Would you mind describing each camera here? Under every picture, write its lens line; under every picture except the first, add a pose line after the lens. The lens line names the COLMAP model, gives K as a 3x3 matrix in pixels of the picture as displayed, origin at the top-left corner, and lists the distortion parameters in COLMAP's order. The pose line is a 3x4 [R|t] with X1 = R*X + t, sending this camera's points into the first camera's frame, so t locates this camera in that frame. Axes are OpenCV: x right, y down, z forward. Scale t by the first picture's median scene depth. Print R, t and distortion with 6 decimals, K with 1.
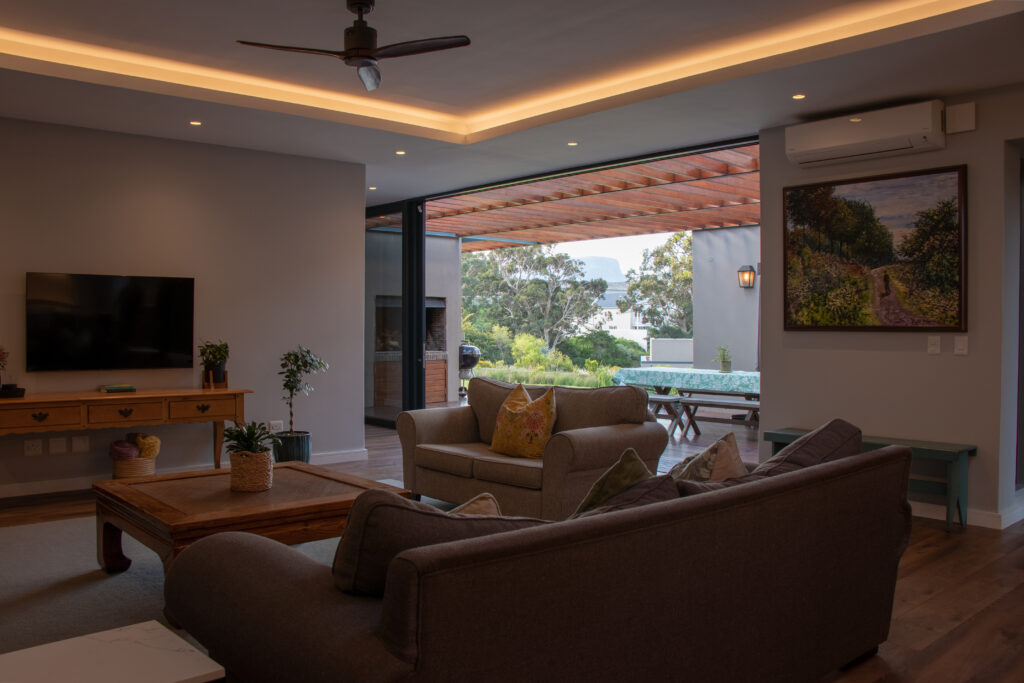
lens RADIAL K [[894.7, 0, 451.1], [0, 894.7, 347.7], [0, 0, 1]] dist [-0.141916, 0.111648]
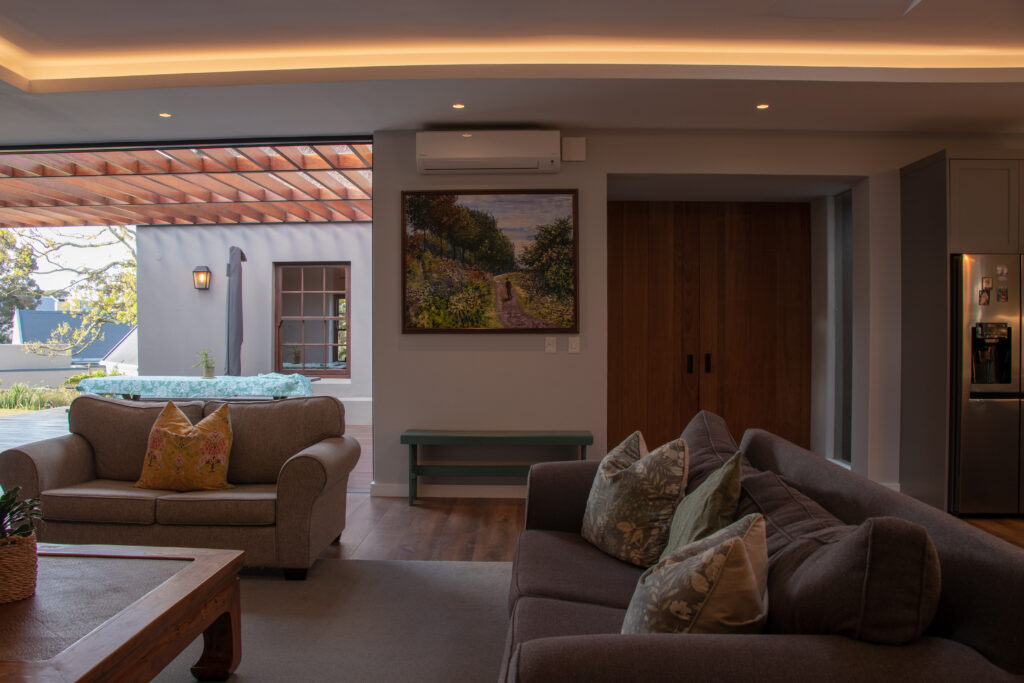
lens RADIAL K [[894.7, 0, 508.3], [0, 894.7, 340.5], [0, 0, 1]] dist [-0.141916, 0.111648]
pose [[0.657671, -0.010689, 0.753229, -0.331466], [0.020168, 0.999791, -0.003422, -0.005755], [-0.753035, 0.017442, 0.657749, 0.252316]]
